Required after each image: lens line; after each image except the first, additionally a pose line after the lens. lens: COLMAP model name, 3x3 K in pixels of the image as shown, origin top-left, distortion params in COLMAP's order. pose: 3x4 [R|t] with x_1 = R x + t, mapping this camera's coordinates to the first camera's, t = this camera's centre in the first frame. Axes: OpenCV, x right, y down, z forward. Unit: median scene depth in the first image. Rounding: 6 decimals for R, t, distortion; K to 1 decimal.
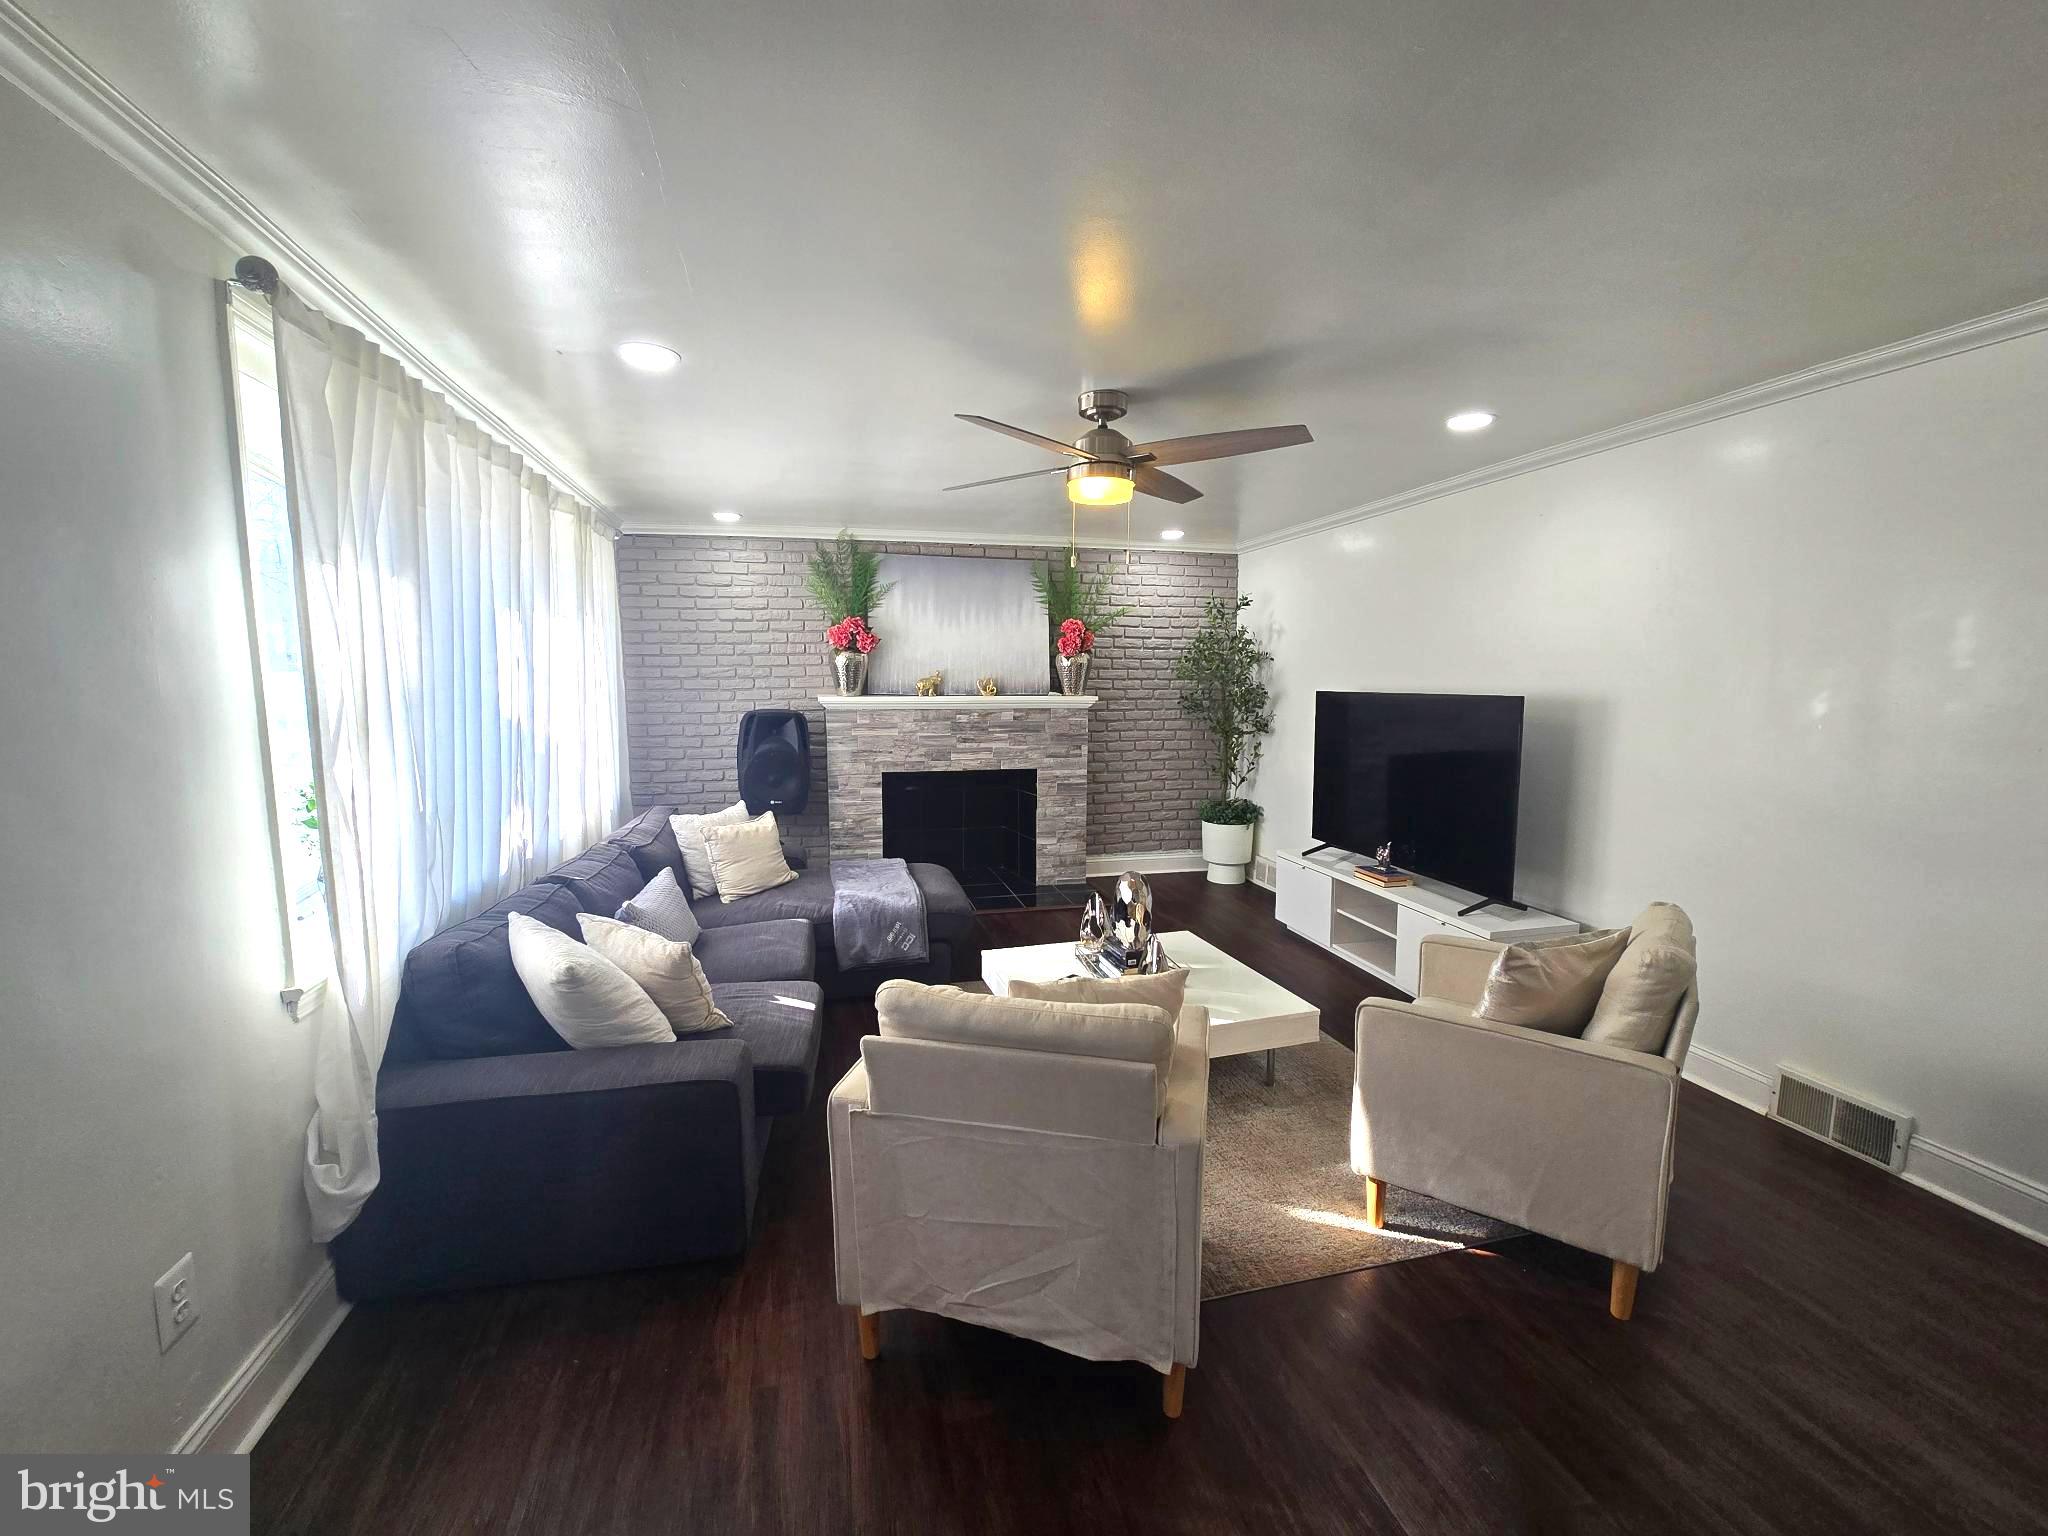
lens RADIAL K [[843.2, 0, 1026.4], [0, 843.2, 764.8], [0, 0, 1]] dist [-0.000894, 0.000356]
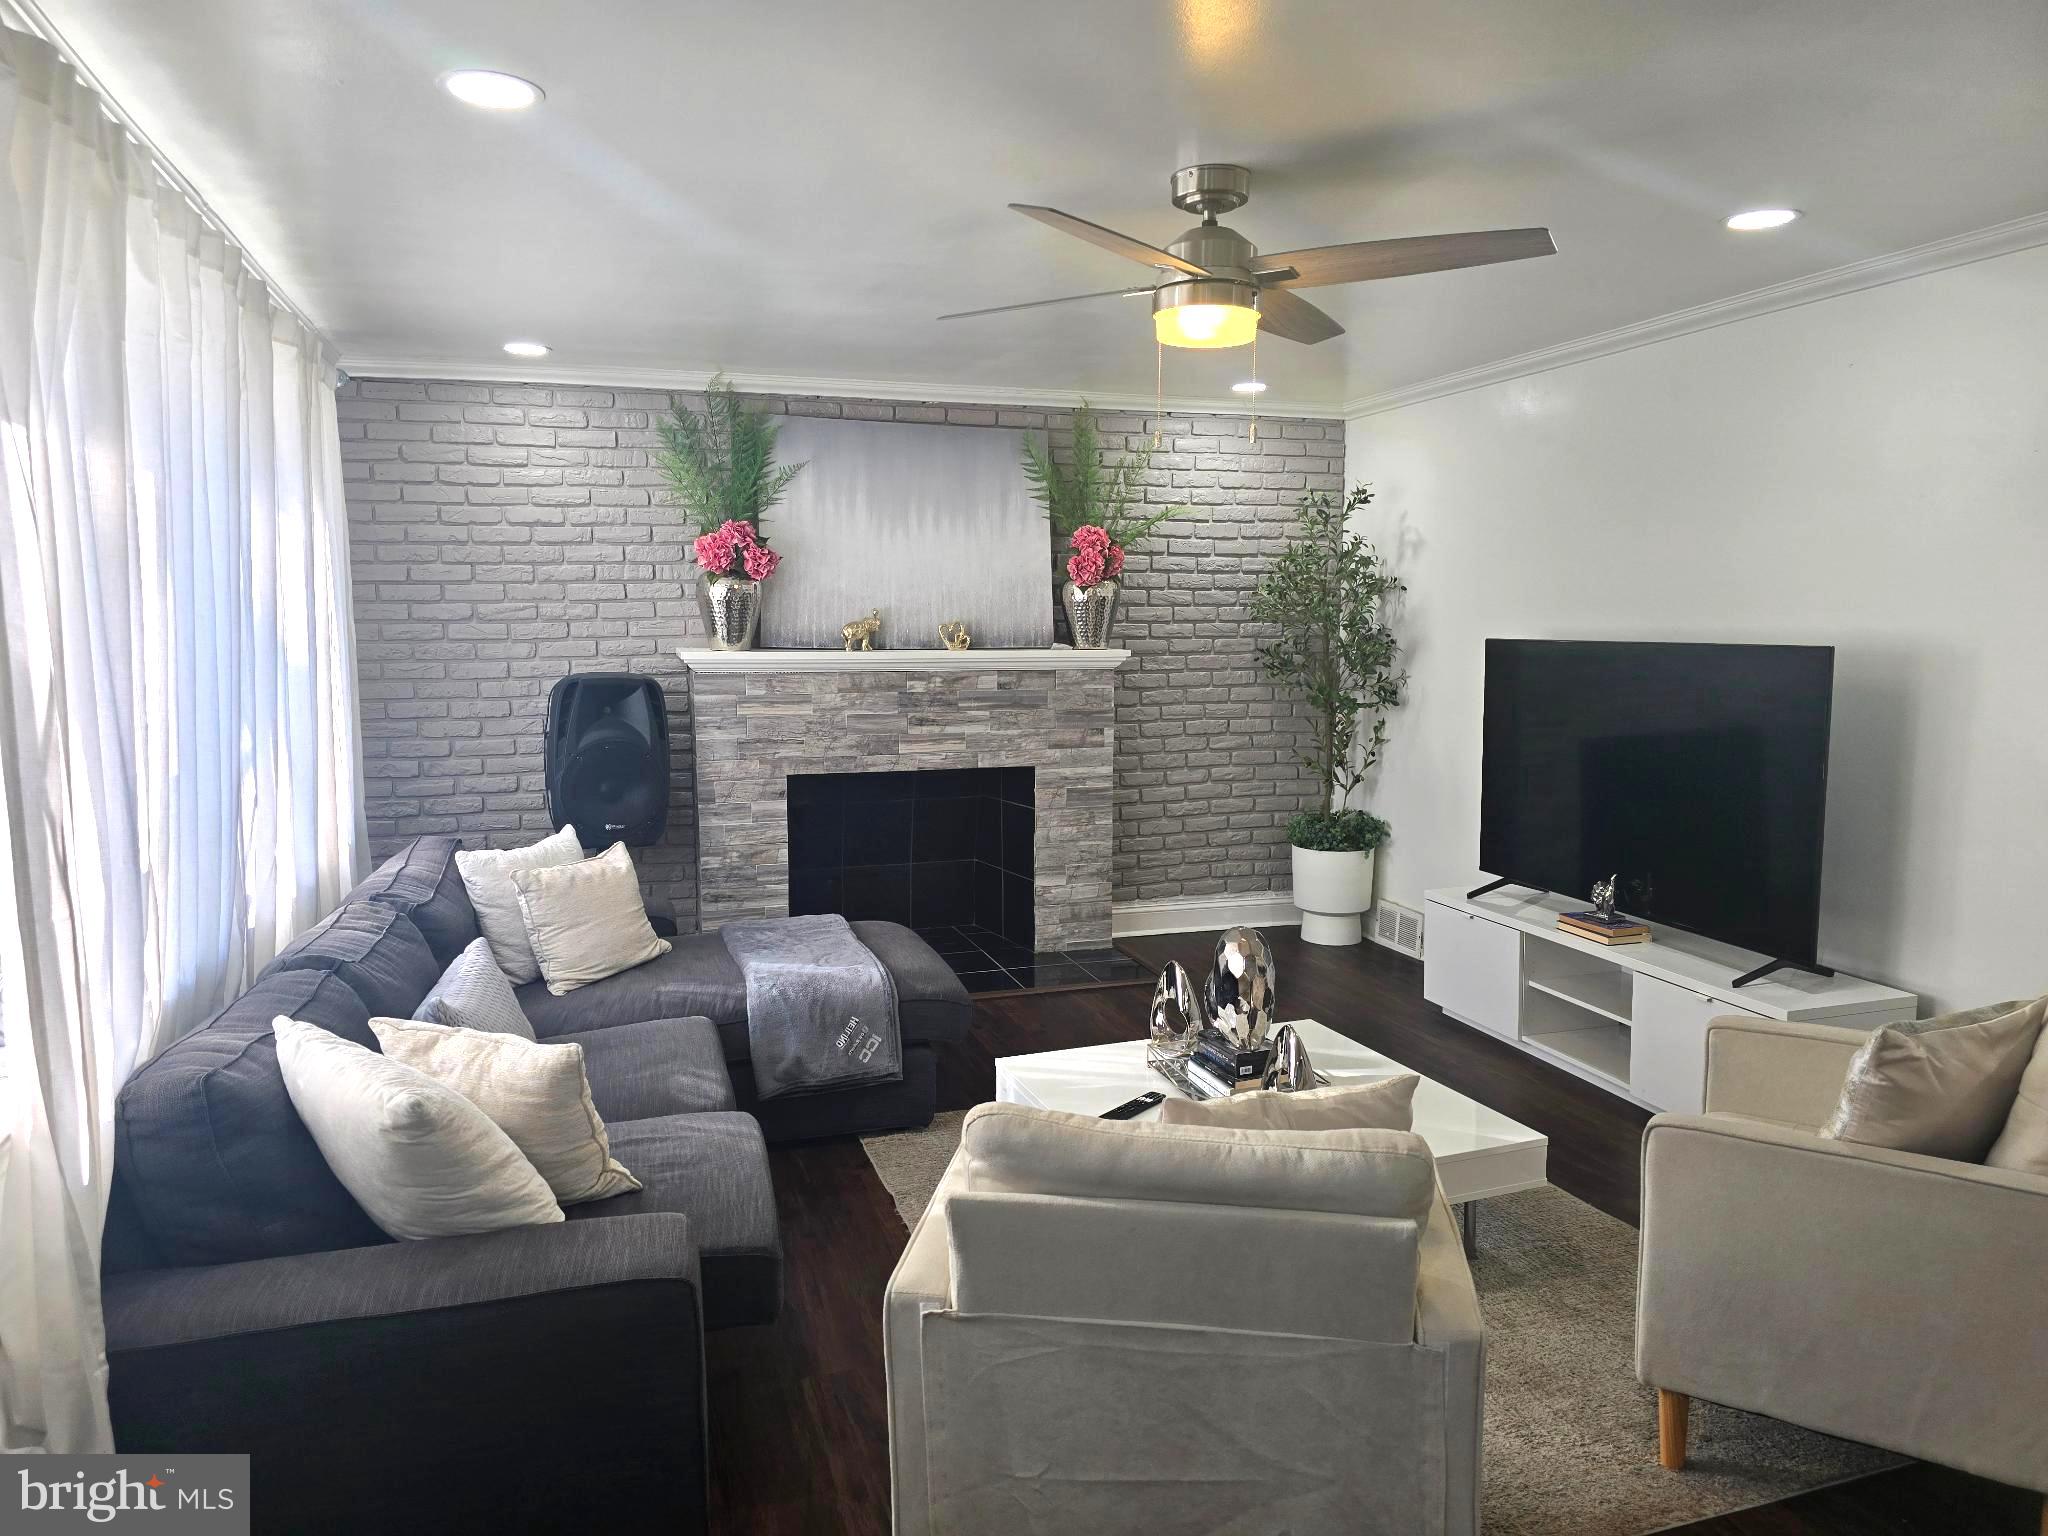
lens RADIAL K [[1385.1, 0, 1024.2], [0, 1385.1, 769.6], [0, 0, 1]] dist [0.052883, -0.040097]
pose [[0.996678, -0.011716, 0.080591, -0.108114], [0.010972, 0.999893, 0.009678, -0.003690], [-0.080696, -0.008761, 0.996700, -0.024629]]
